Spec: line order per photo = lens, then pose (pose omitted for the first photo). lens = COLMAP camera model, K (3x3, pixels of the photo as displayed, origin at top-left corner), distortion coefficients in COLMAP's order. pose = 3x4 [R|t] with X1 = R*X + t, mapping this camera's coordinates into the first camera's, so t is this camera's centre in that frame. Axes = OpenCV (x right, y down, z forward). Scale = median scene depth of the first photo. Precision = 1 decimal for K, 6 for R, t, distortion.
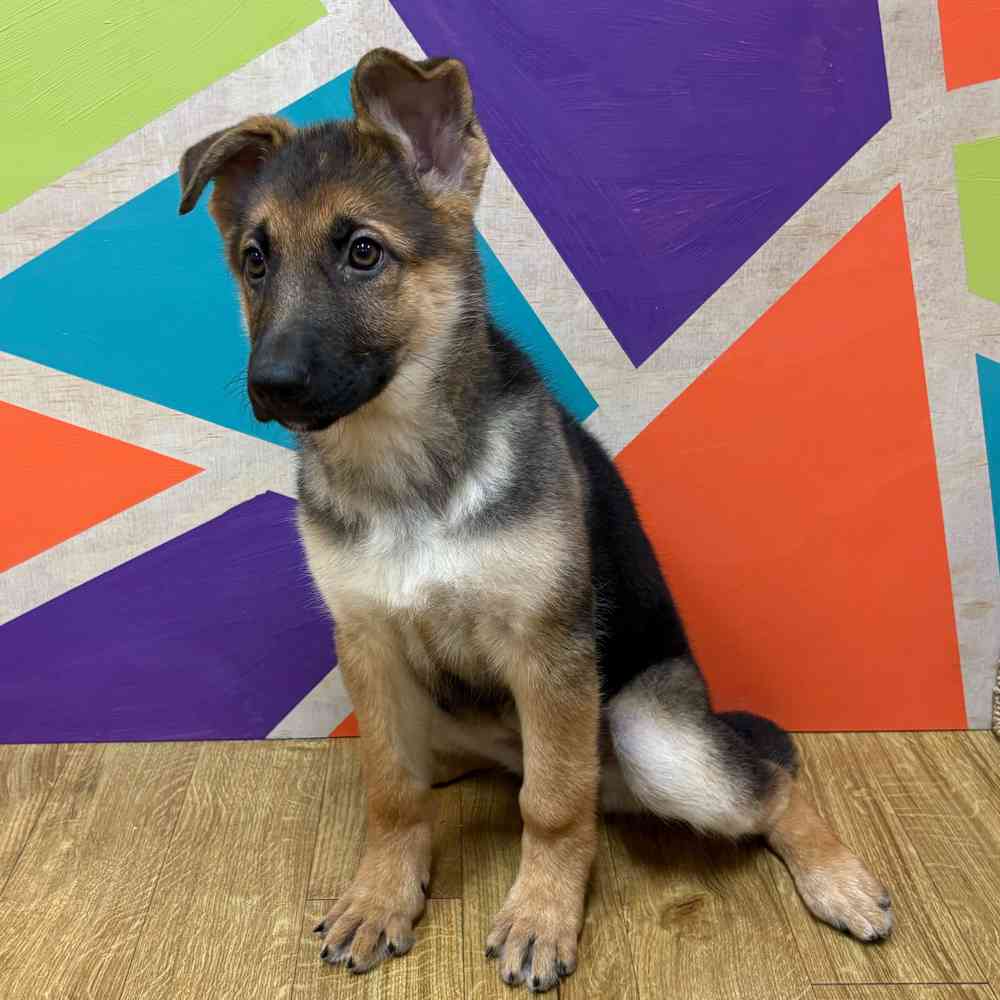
lens RADIAL K [[1249.0, 0, 422.4], [0, 1249.0, 548.0], [0, 0, 1]] dist [0.022470, -0.053095]
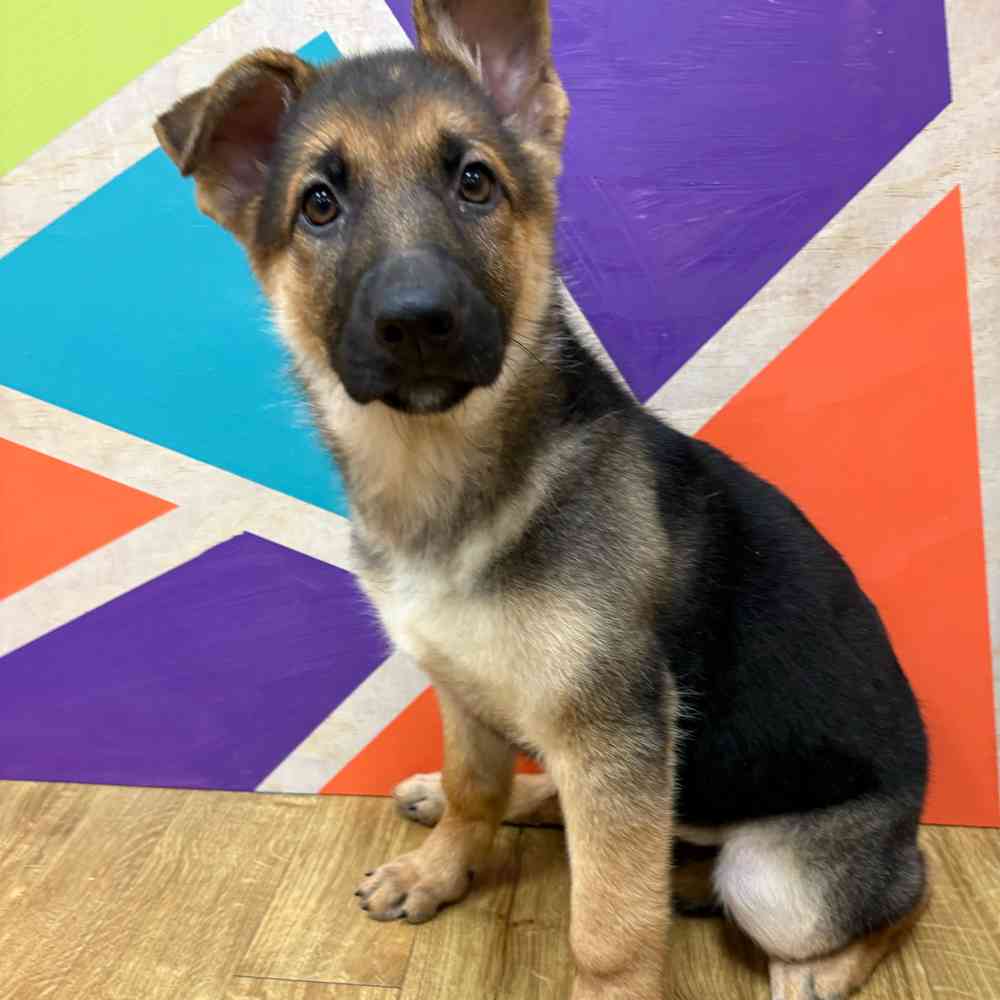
lens RADIAL K [[1009.9, 0, 483.4], [0, 1009.9, 675.3], [0, 0, 1]] dist [-0.017303, -0.007591]
pose [[0.994664, 0.049386, -0.090576, 0.133226], [-0.043806, 0.997077, 0.062596, 0.006101], [0.093402, -0.058294, 0.993920, 0.269925]]
